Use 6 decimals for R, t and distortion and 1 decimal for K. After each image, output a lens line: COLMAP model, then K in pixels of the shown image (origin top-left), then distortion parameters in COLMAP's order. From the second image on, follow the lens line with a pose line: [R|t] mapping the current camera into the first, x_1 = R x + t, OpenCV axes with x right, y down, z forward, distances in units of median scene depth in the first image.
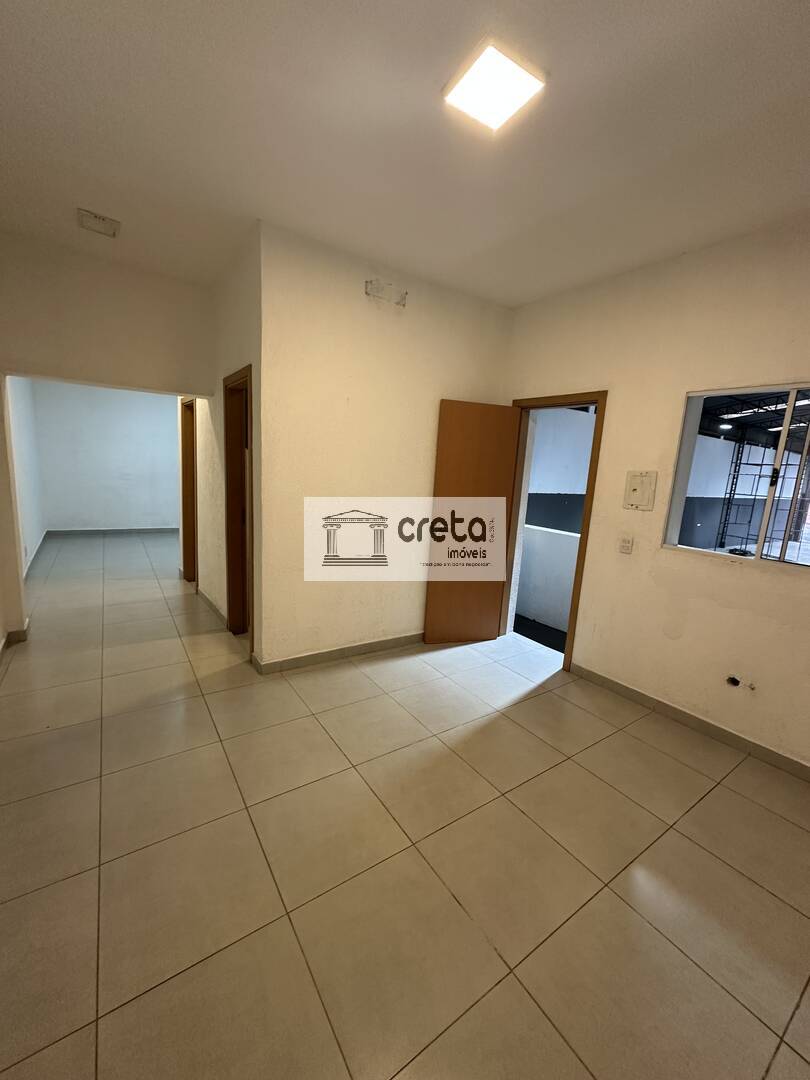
lens RADIAL K [[426.5, 0, 407.4], [0, 426.5, 541.8], [0, 0, 1]] dist [-0.001132, -0.000018]
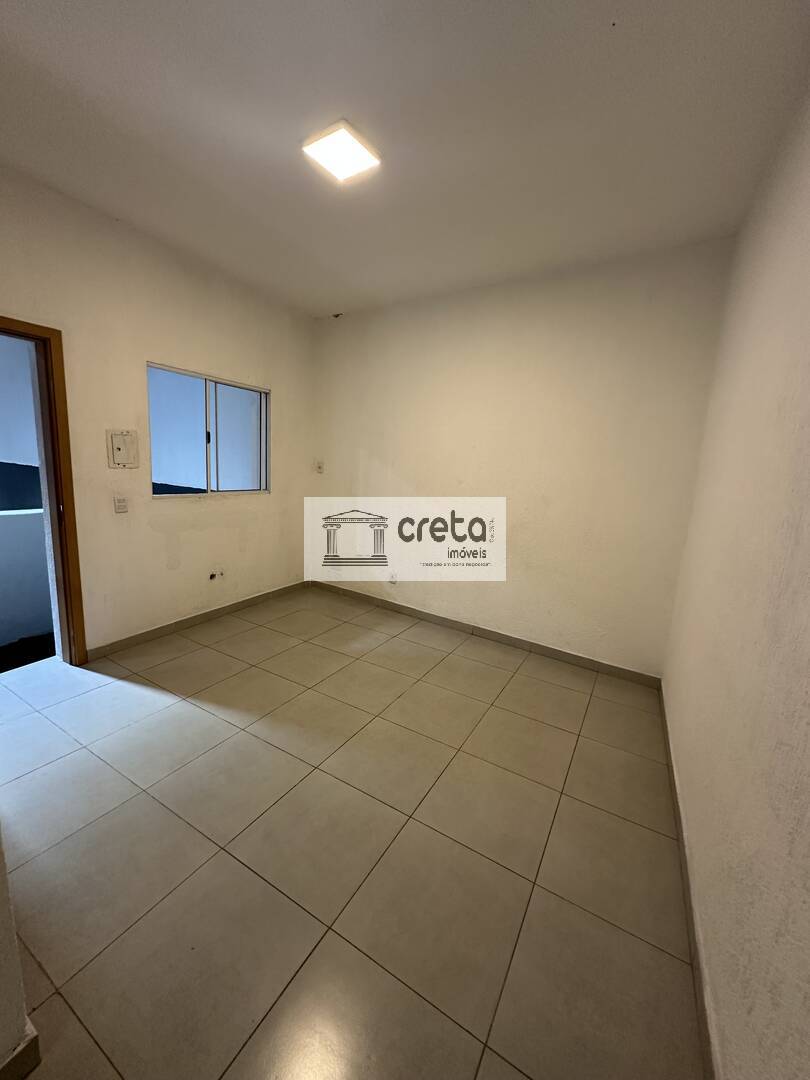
lens RADIAL K [[426.5, 0, 407.4], [0, 426.5, 541.8], [0, 0, 1]] dist [-0.001132, -0.000018]
pose [[-0.417159, -0.263352, 0.869841, -0.695163], [0.063952, 0.946218, 0.317146, -0.192406], [-0.906580, 0.187929, -0.377882, 0.815243]]
